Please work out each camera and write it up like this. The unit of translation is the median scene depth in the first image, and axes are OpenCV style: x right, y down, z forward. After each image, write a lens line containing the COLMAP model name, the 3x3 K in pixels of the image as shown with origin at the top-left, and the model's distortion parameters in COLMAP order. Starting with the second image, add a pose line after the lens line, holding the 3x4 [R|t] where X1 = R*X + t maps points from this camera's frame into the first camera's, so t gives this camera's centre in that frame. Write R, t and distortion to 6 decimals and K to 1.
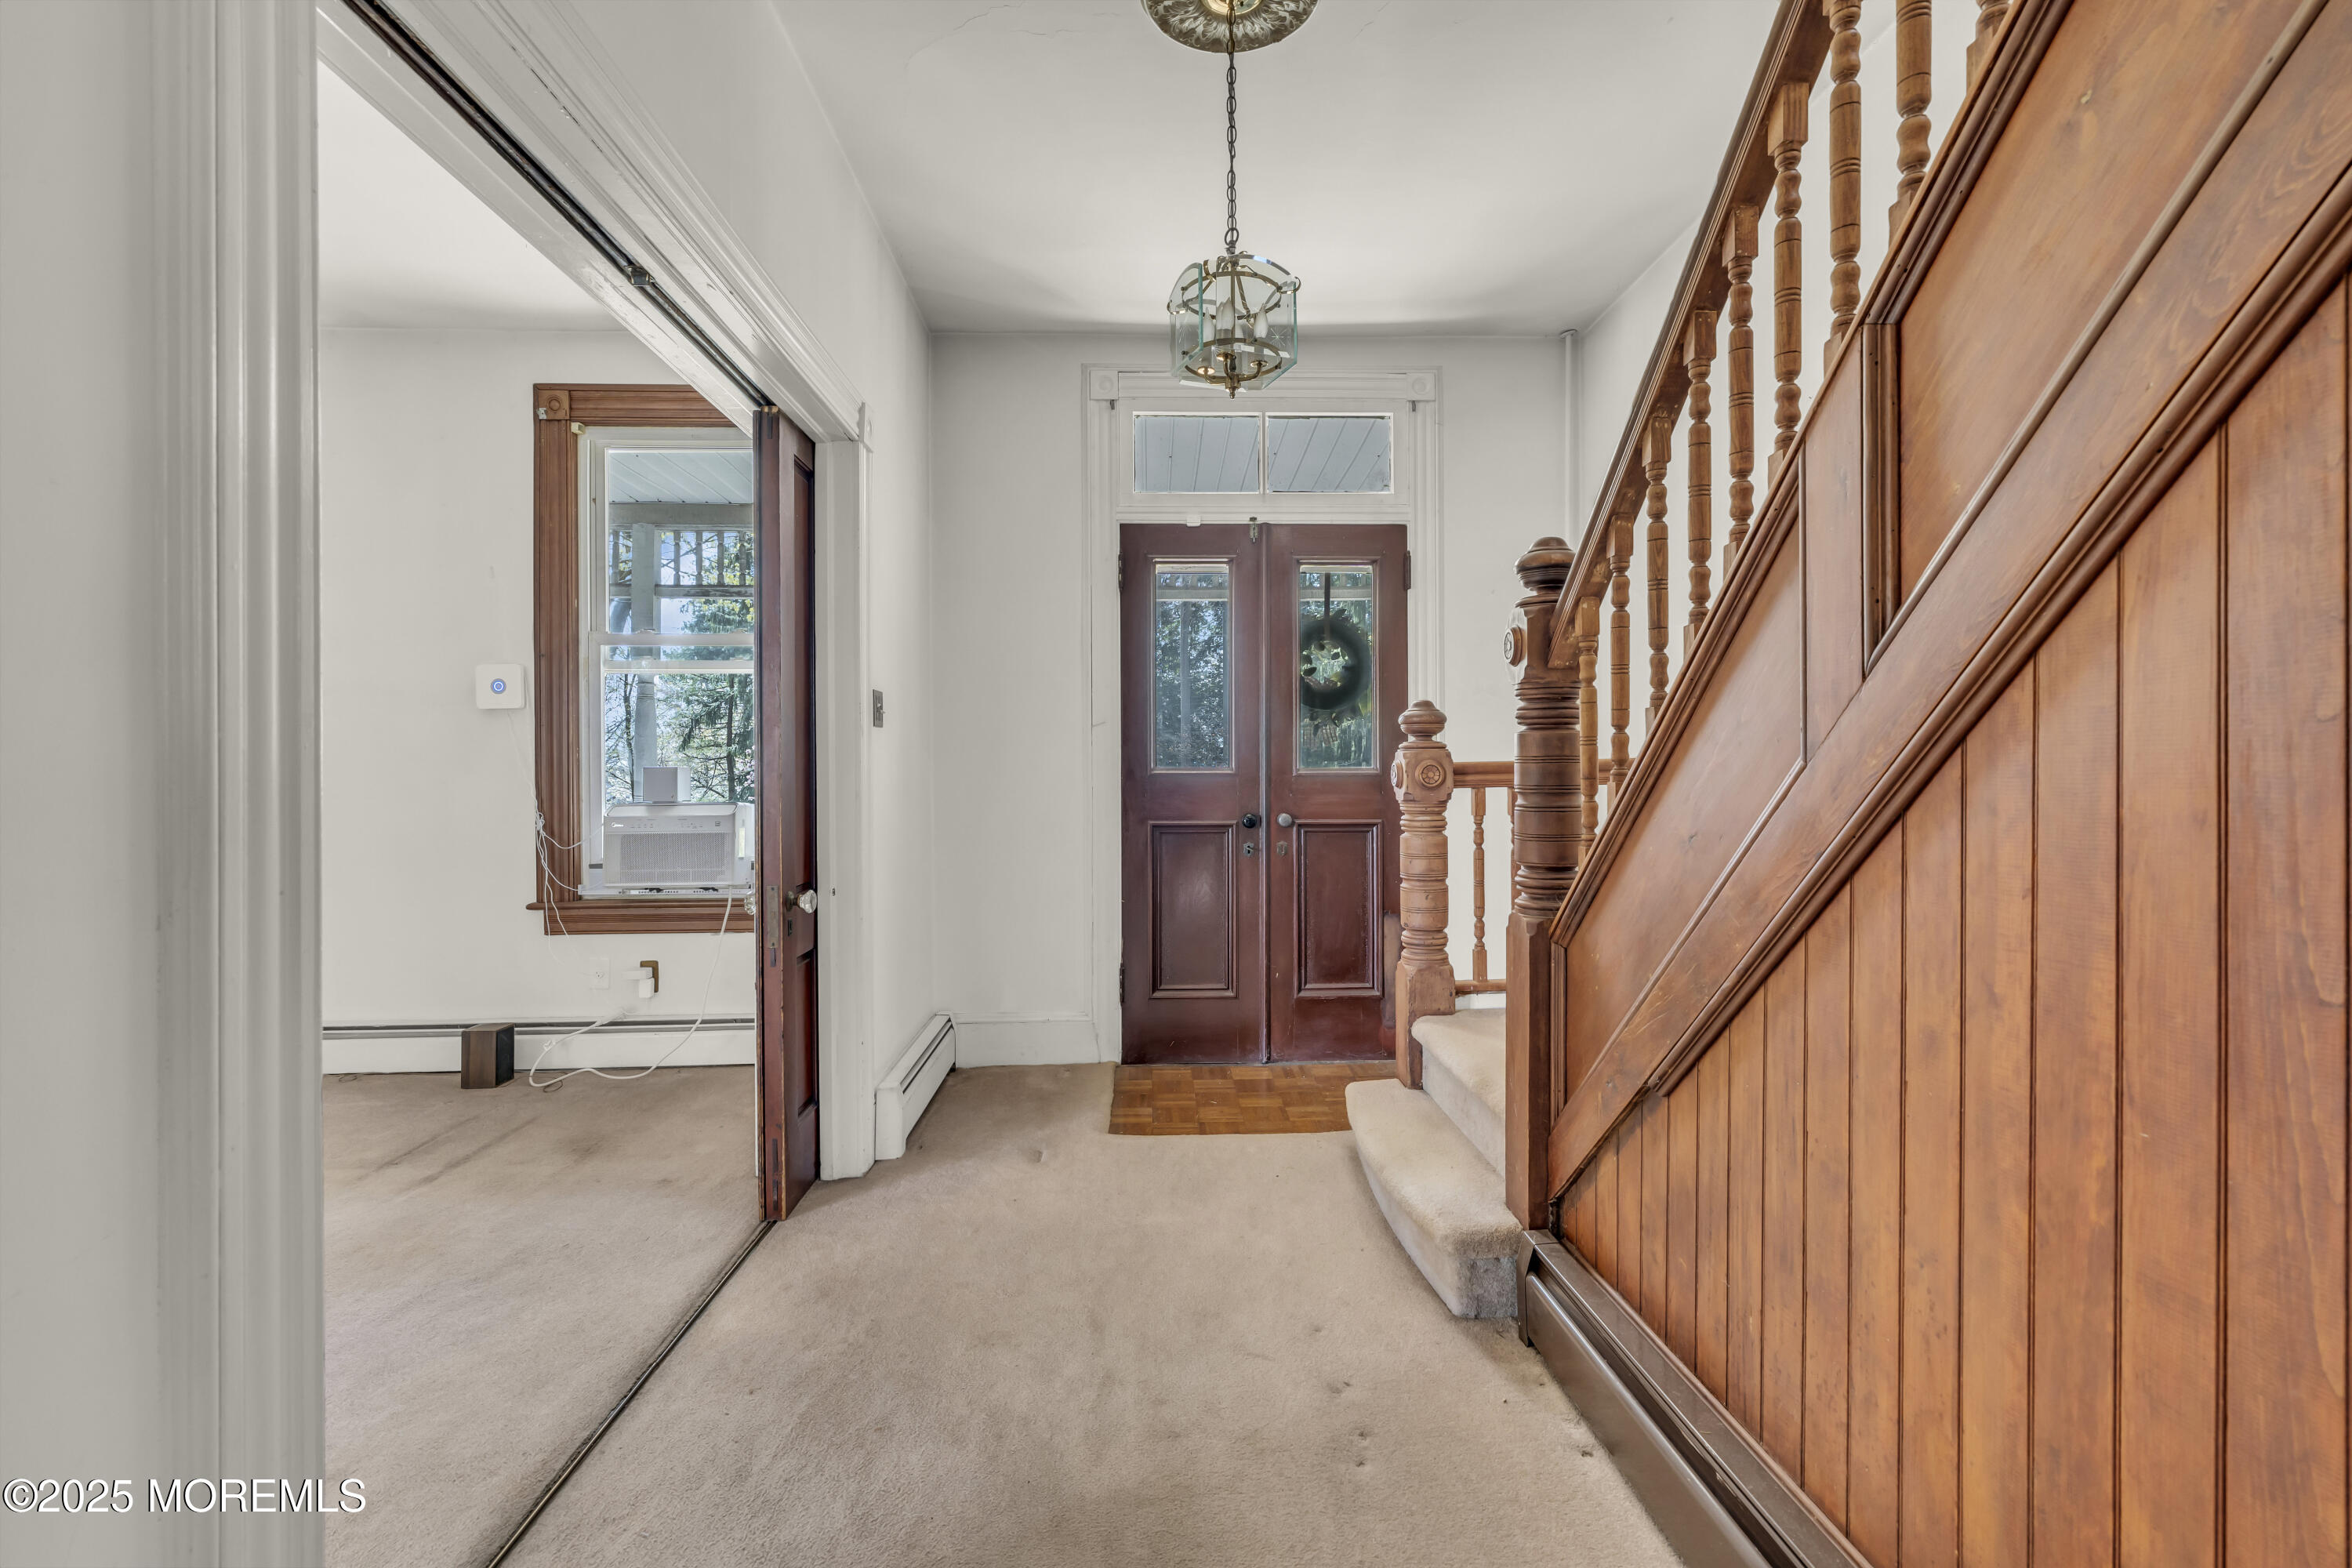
lens RADIAL K [[1047.4, 0, 1178.7], [0, 1047.4, 781.4], [0, 0, 1]] dist [-0.012747, 0.004849]
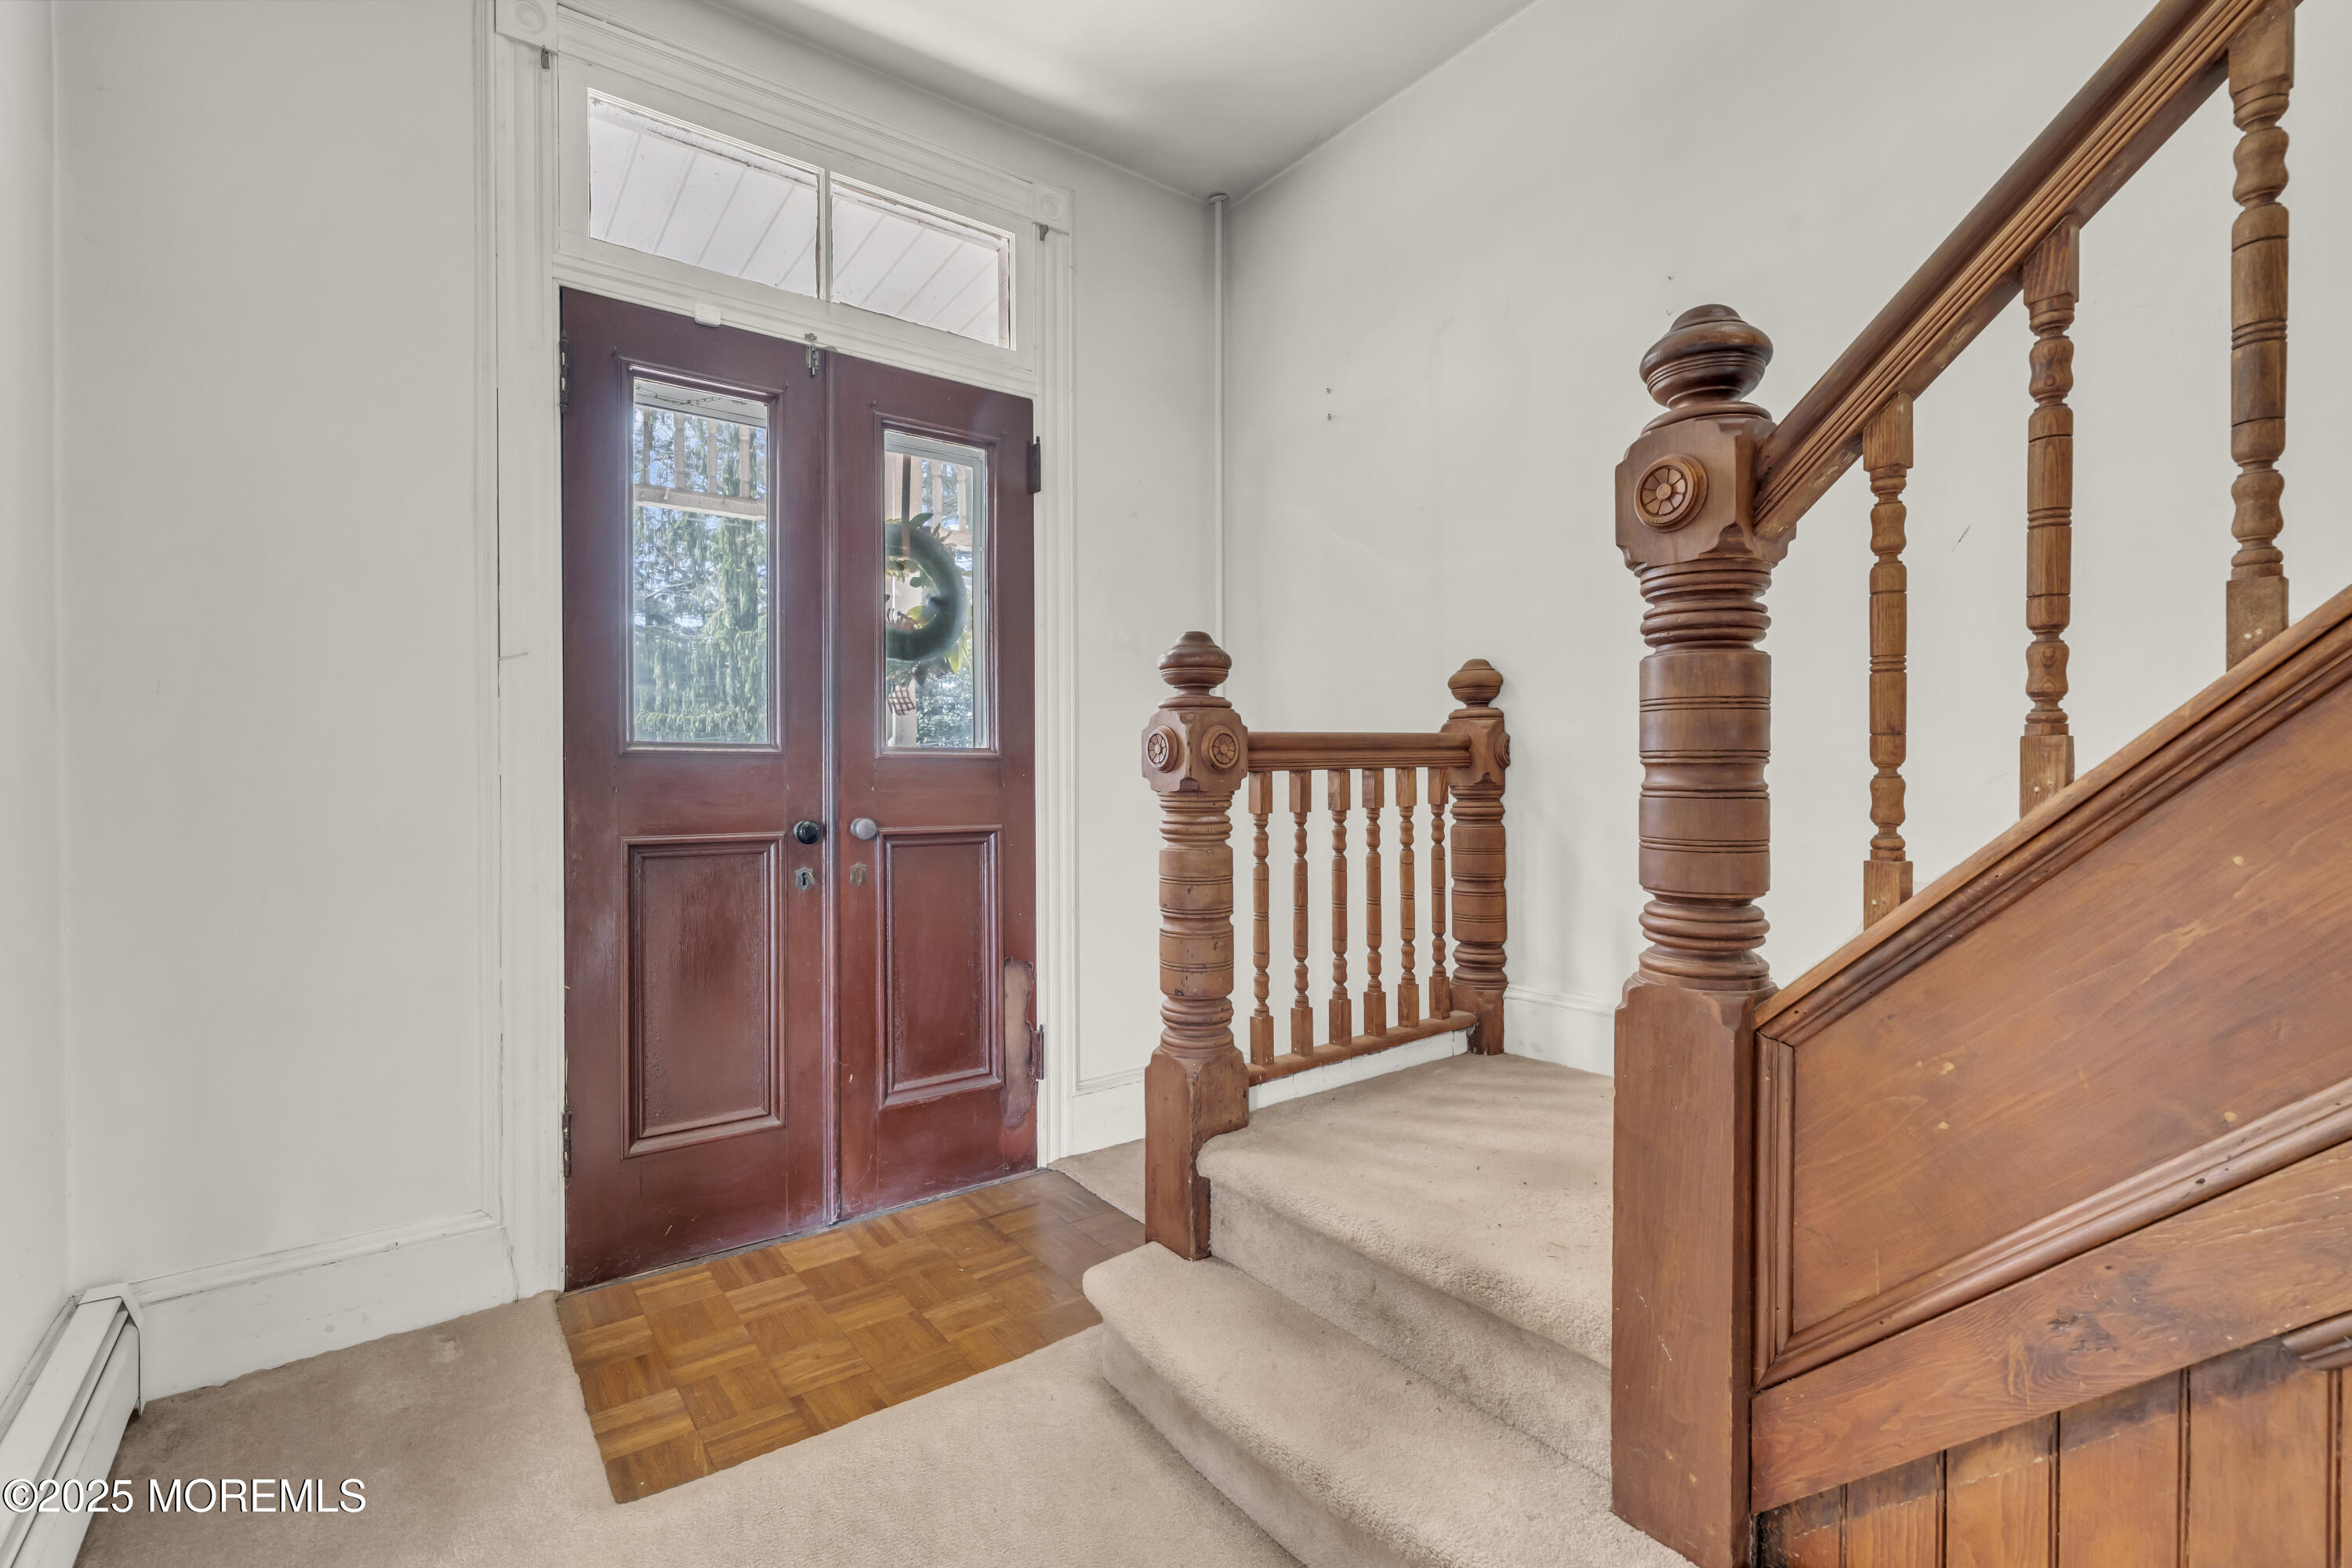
lens RADIAL K [[1047.4, 0, 1178.7], [0, 1047.4, 781.4], [0, 0, 1]] dist [-0.012747, 0.004849]
pose [[0.818812, -0.003204, 0.574053, -0.104163], [0.005824, 0.999979, -0.002727, 0.011213], [-0.574032, 0.005576, 0.818814, 0.381992]]
